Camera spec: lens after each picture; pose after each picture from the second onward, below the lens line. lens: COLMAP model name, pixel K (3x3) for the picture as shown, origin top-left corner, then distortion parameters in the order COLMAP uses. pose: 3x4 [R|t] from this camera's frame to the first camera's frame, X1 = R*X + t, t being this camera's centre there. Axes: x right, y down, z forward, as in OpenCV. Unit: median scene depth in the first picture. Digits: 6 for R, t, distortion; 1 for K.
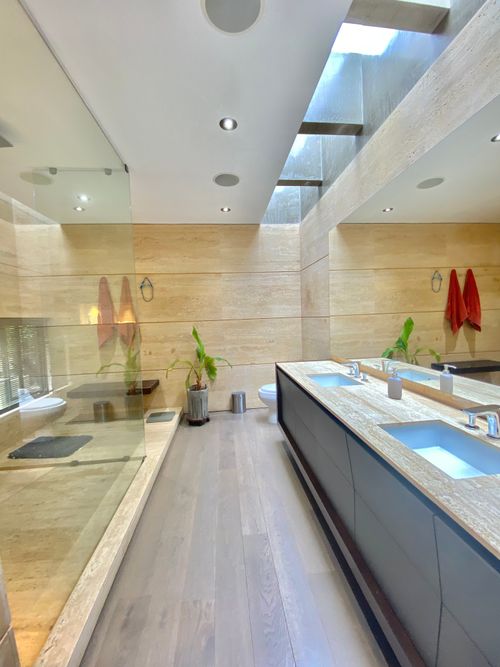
lens RADIAL K [[270.1, 0, 250.0], [0, 270.1, 333.5], [0, 0, 1]] dist [0.001978, -0.011676]
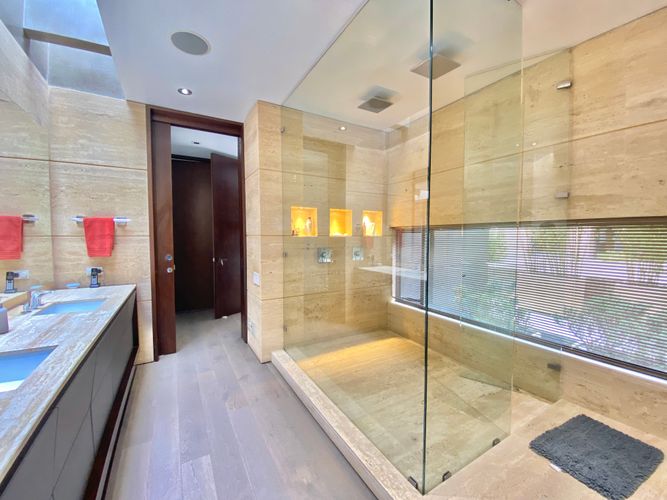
lens RADIAL K [[270.1, 0, 333.5], [0, 270.1, 250.0], [0, 0, 1]] dist [0.001978, -0.011676]
pose [[-0.909517, 0.060943, -0.411175, -0.078737], [0.011380, 0.992474, 0.121928, -0.097070], [0.415511, 0.106217, -0.903365, 1.978918]]
